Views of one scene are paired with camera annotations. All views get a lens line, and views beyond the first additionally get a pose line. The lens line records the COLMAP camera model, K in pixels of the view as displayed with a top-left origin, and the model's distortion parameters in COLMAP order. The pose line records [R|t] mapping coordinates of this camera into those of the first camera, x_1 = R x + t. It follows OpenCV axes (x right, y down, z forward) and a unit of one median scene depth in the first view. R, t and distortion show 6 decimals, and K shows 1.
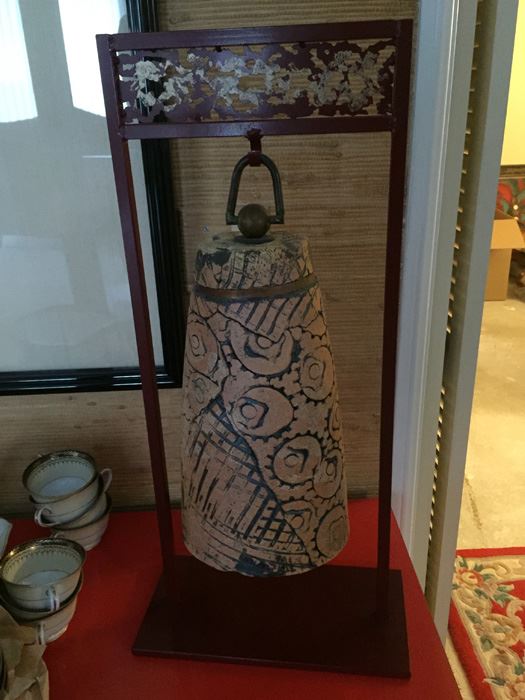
lens RADIAL K [[640.2, 0, 262.5], [0, 640.2, 350.0], [0, 0, 1]] dist [0.102627, -0.150296]
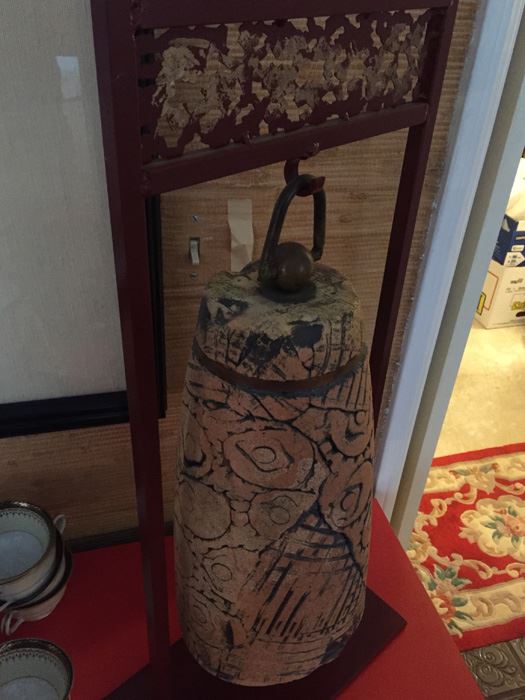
lens RADIAL K [[640.2, 0, 262.5], [0, 640.2, 350.0], [0, 0, 1]] dist [0.102627, -0.150296]
pose [[0.615575, -0.380983, 0.689869, -0.559088], [0.223978, 0.923860, 0.310348, -0.344331], [-0.755580, -0.036527, 0.654037, 0.560747]]
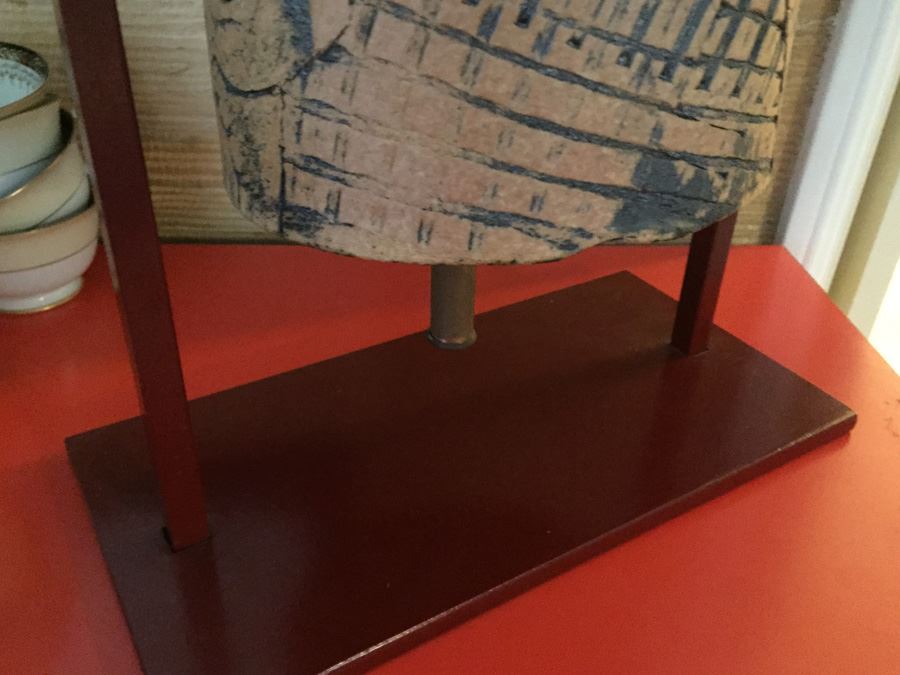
lens RADIAL K [[823.1, 0, 450.0], [0, 823.1, 337.5], [0, 0, 1]] dist [0.102627, -0.150296]
pose [[0.763302, -0.288878, 0.577858, -0.315412], [0.182682, 0.954466, 0.235841, 0.314366], [-0.619675, -0.074454, 0.781319, 0.845376]]
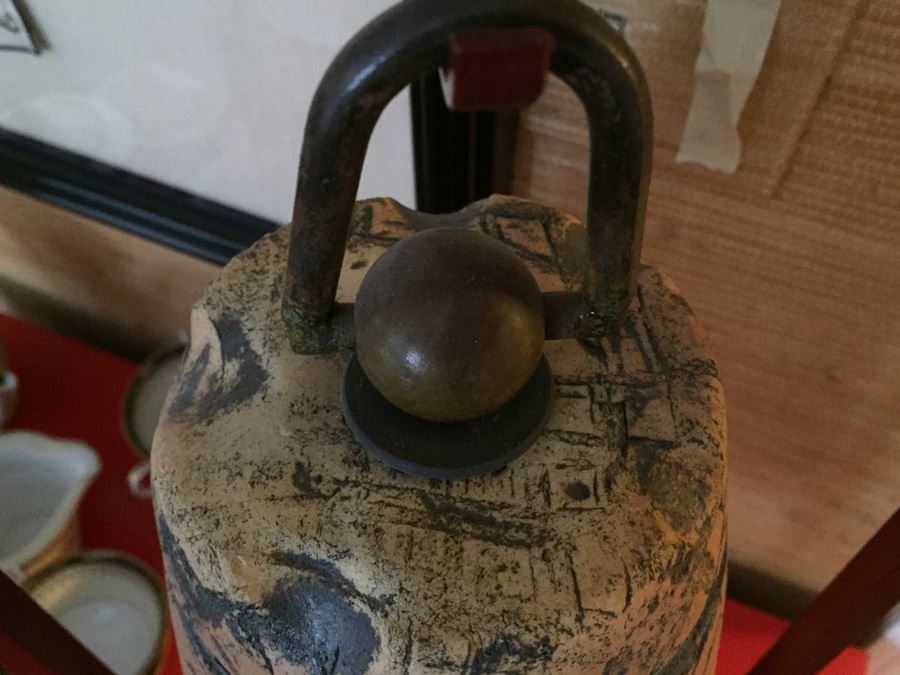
lens RADIAL K [[823.1, 0, 450.0], [0, 823.1, 337.5], [0, 0, 1]] dist [0.102627, -0.150296]
pose [[0.974825, -0.159563, 0.155743, -0.049695], [0.056855, 0.853281, 0.518342, -0.318652], [-0.215601, -0.496438, 0.840872, 0.811926]]
